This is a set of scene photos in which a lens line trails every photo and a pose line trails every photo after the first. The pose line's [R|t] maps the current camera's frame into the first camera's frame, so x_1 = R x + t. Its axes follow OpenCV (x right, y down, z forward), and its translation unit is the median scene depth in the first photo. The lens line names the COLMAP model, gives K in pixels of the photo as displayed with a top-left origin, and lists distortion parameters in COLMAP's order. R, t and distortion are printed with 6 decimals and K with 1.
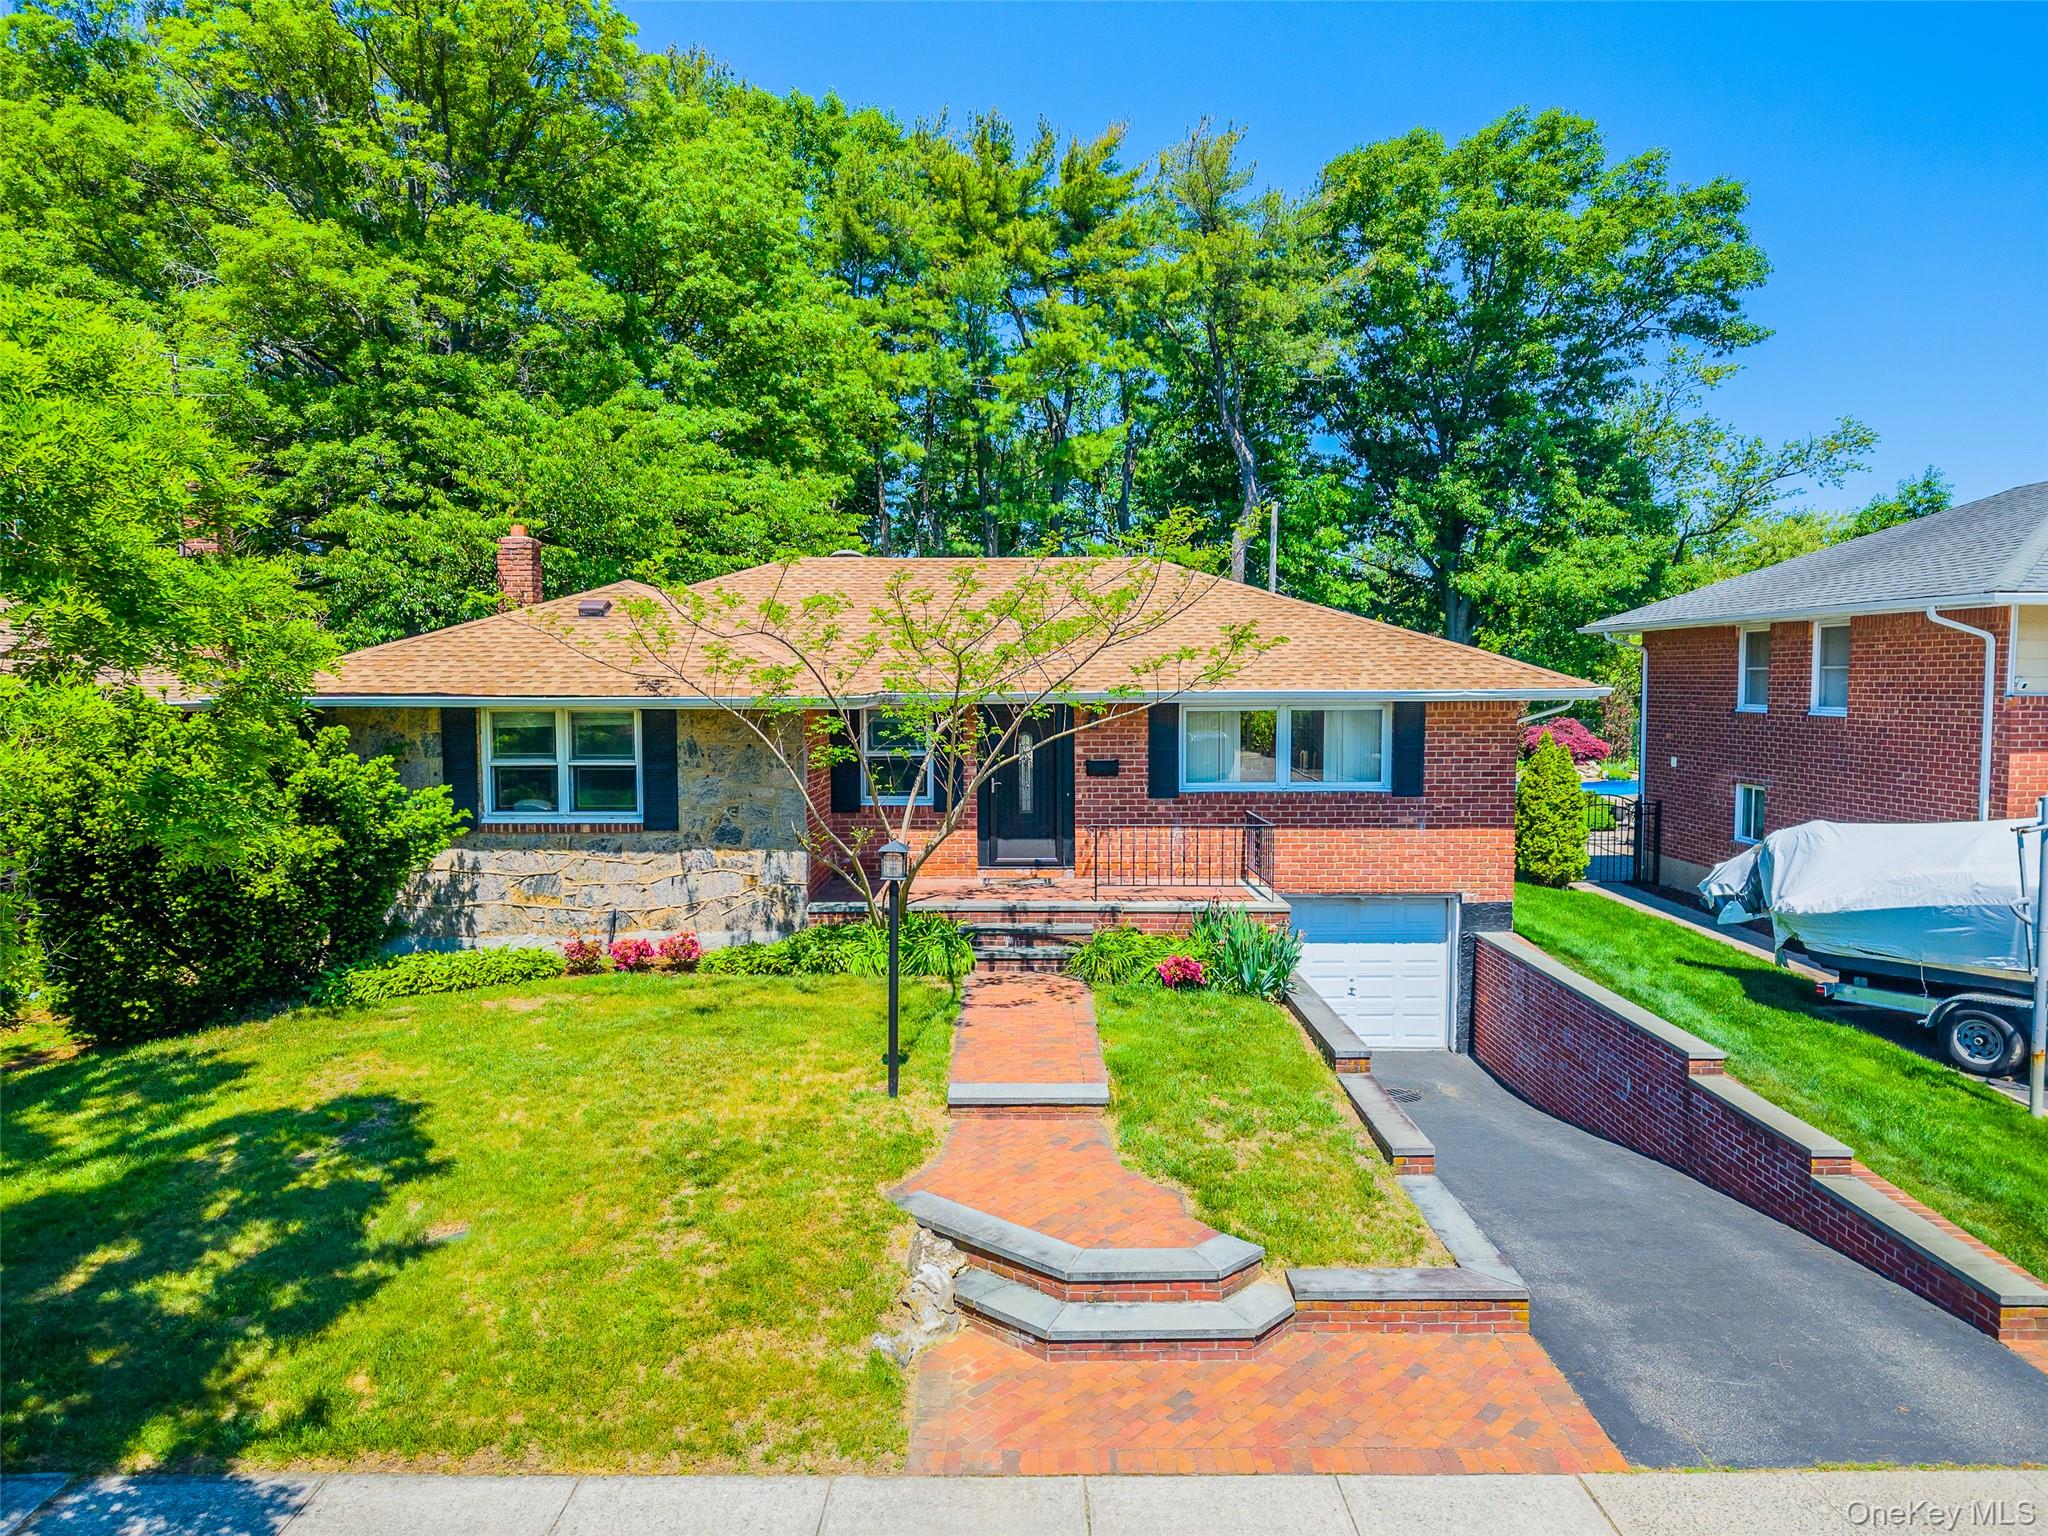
lens RADIAL K [[1356.9, 0, 1022.3], [0, 1356.9, 724.2], [0, 0, 1]] dist [0.032046, -0.011393]
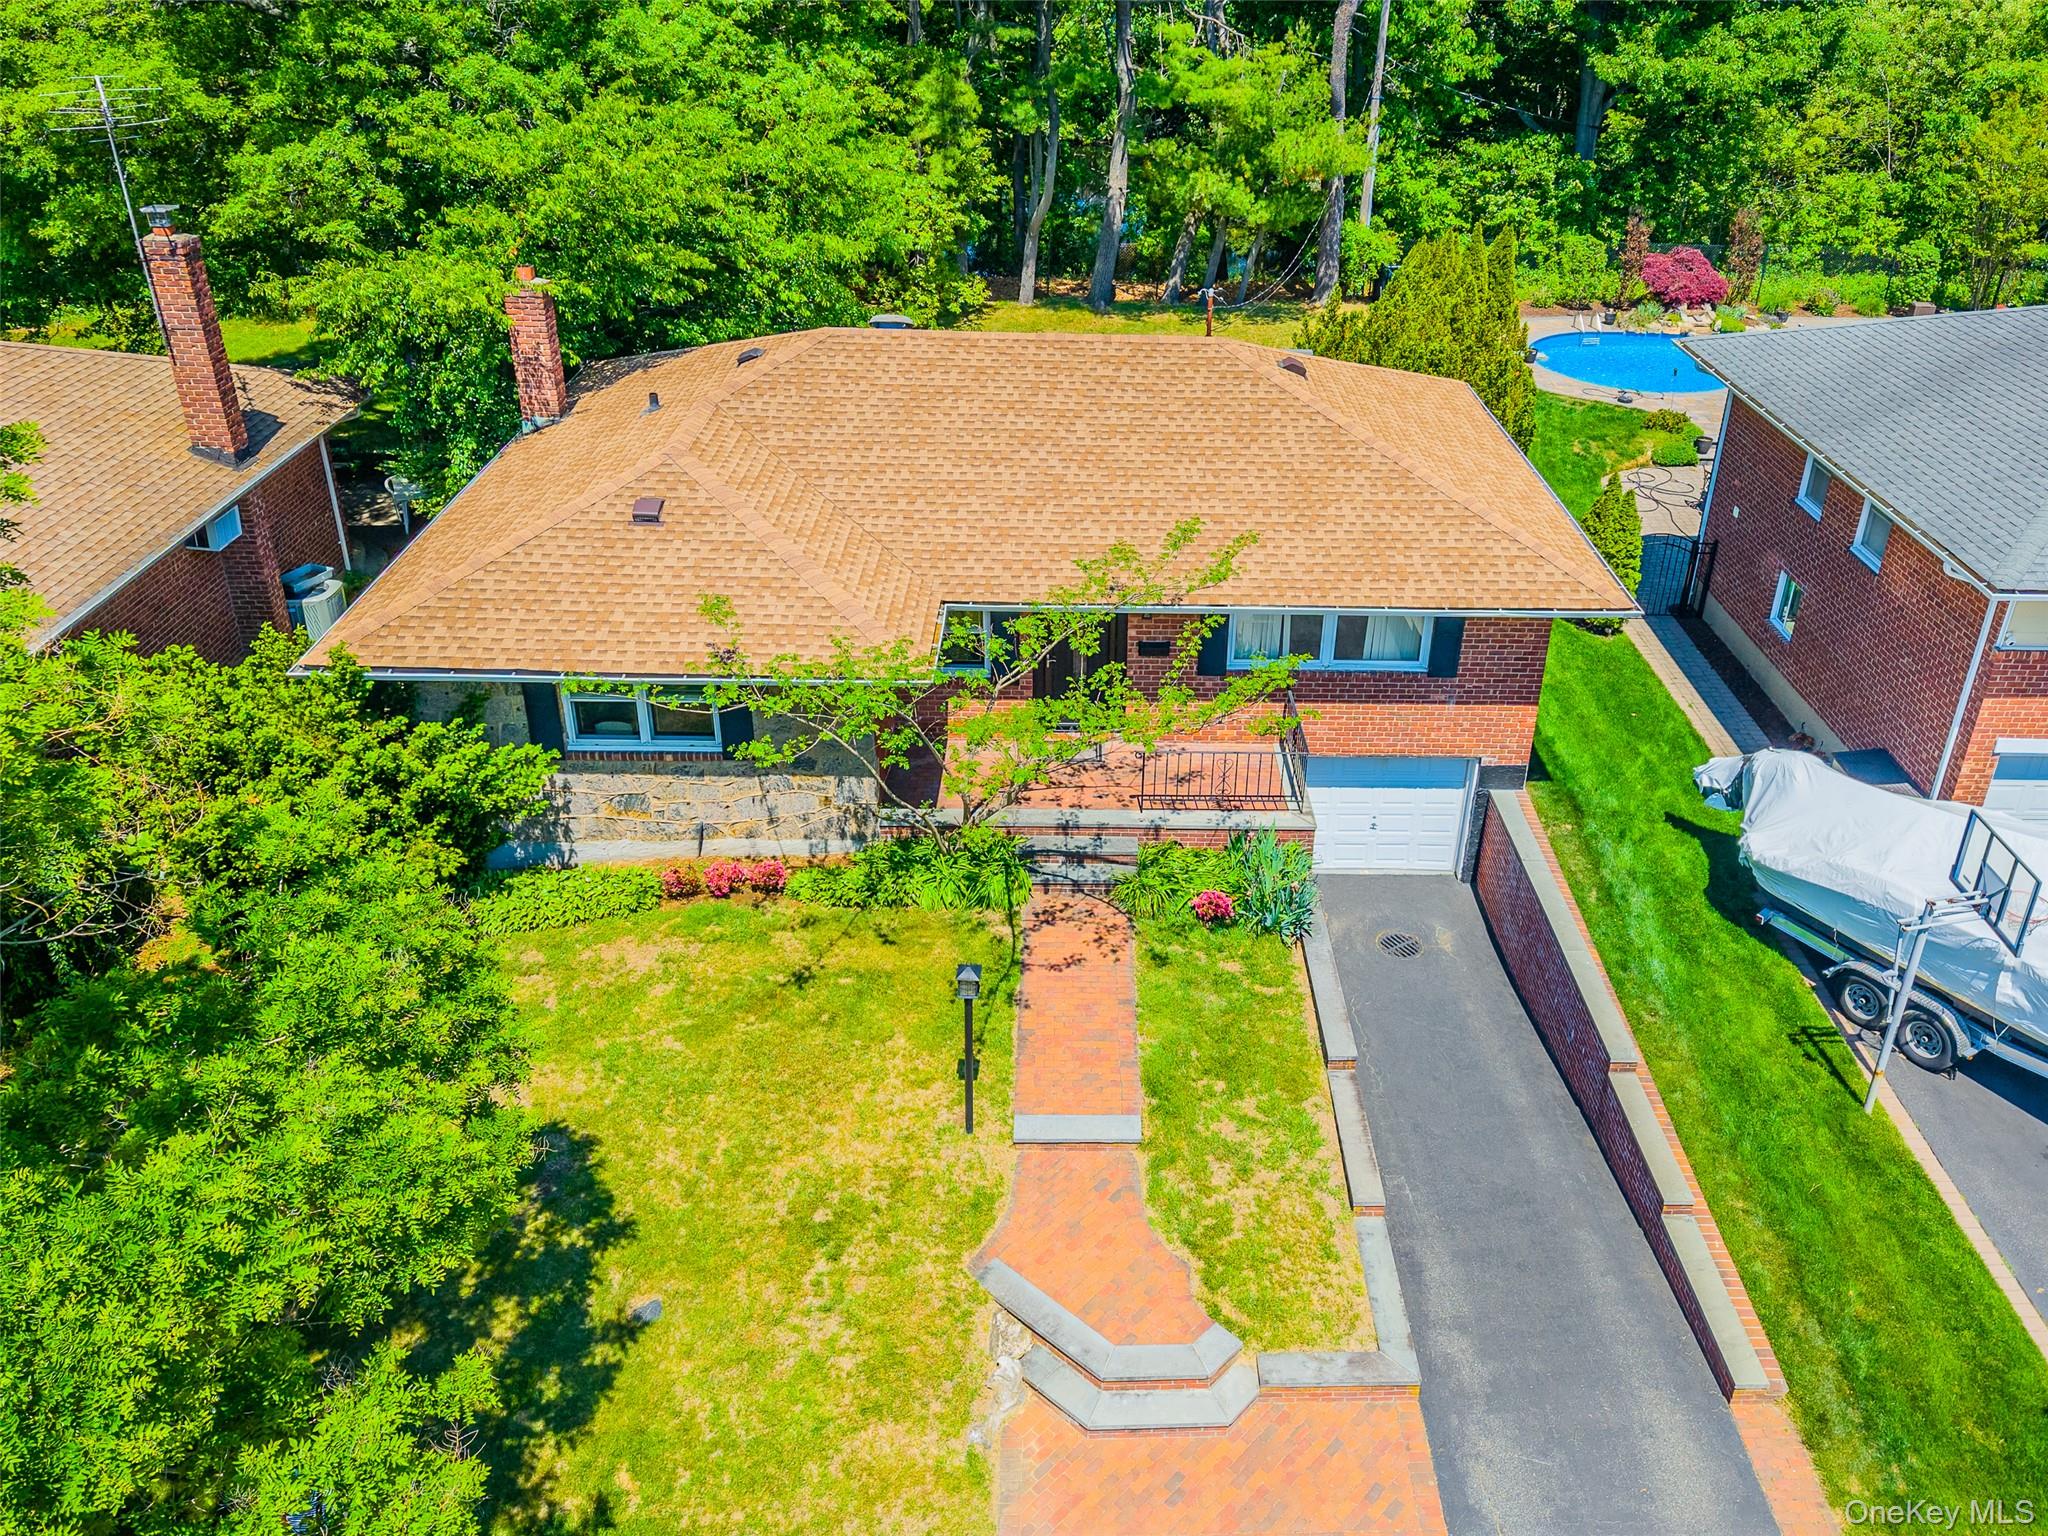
lens RADIAL K [[1592.9, 0, 1139.6], [0, 1592.9, 628.8], [0, 0, 1]] dist [0.043567, -0.016194]
pose [[0.998674, 0.018105, 0.048200, -0.012564], [-0.035556, 0.919581, 0.391289, -0.520090], [-0.037239, -0.392484, 0.919005, -0.129376]]
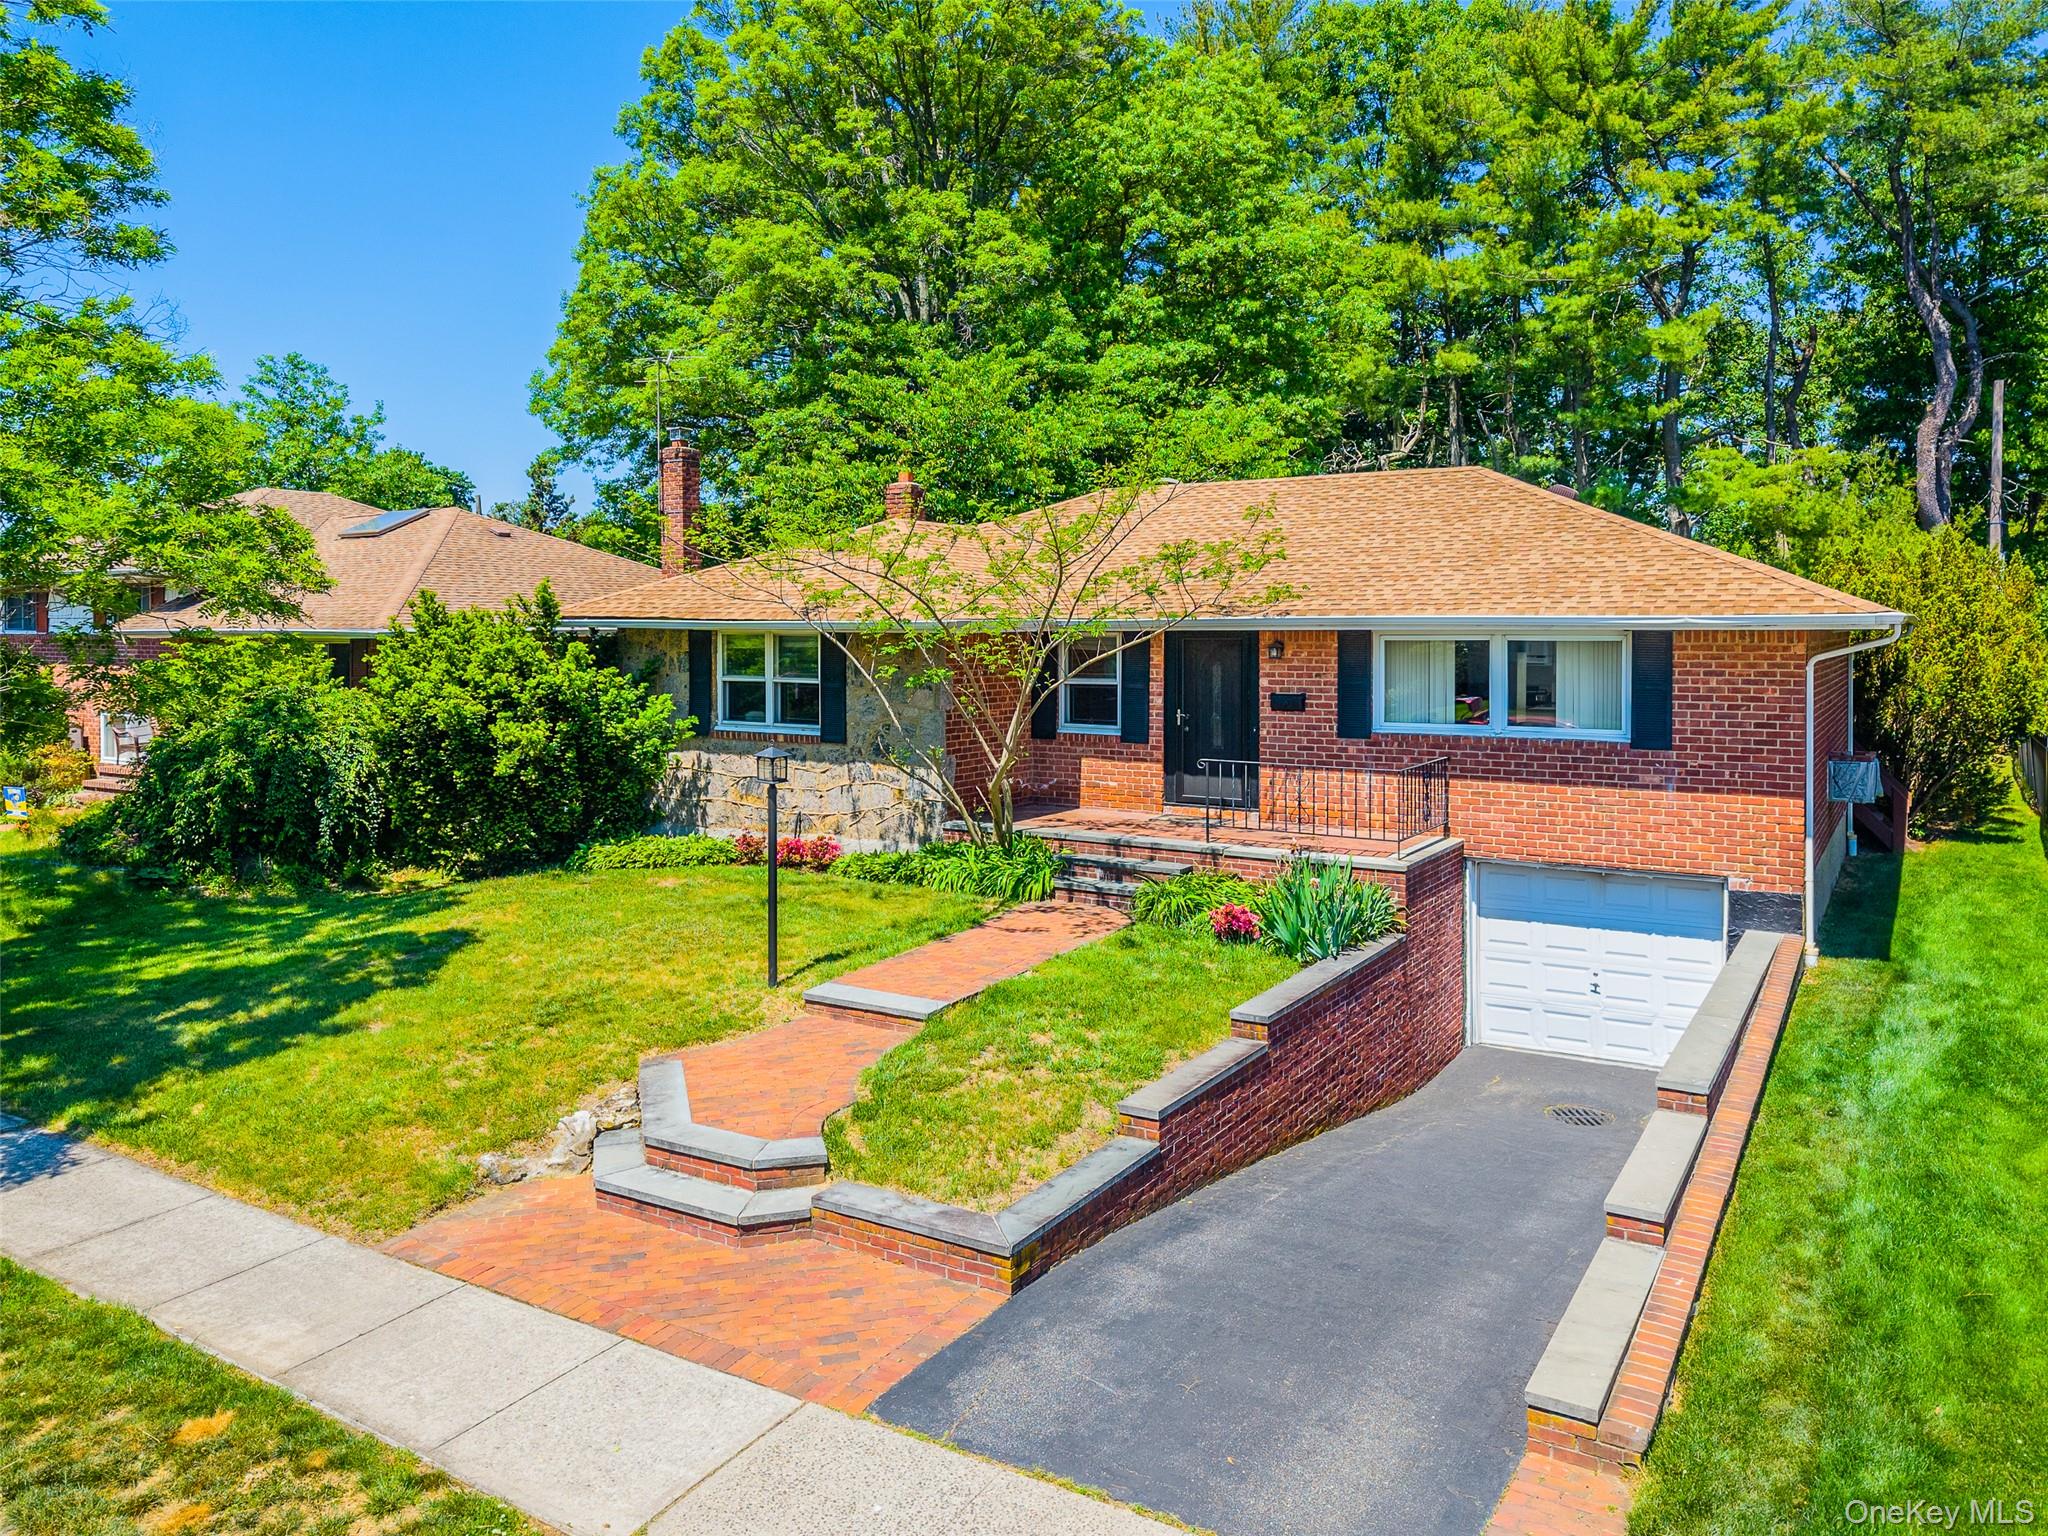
lens RADIAL K [[1452.3, 0, 1017.2], [0, 1452.3, 611.7], [0, 0, 1]] dist [0.018613, -0.002502]
pose [[0.849622, -0.001872, -0.527388, 0.476446], [-0.019395, 0.999206, -0.034791, 0.010234], [0.527035, 0.039788, 0.848912, 0.081244]]
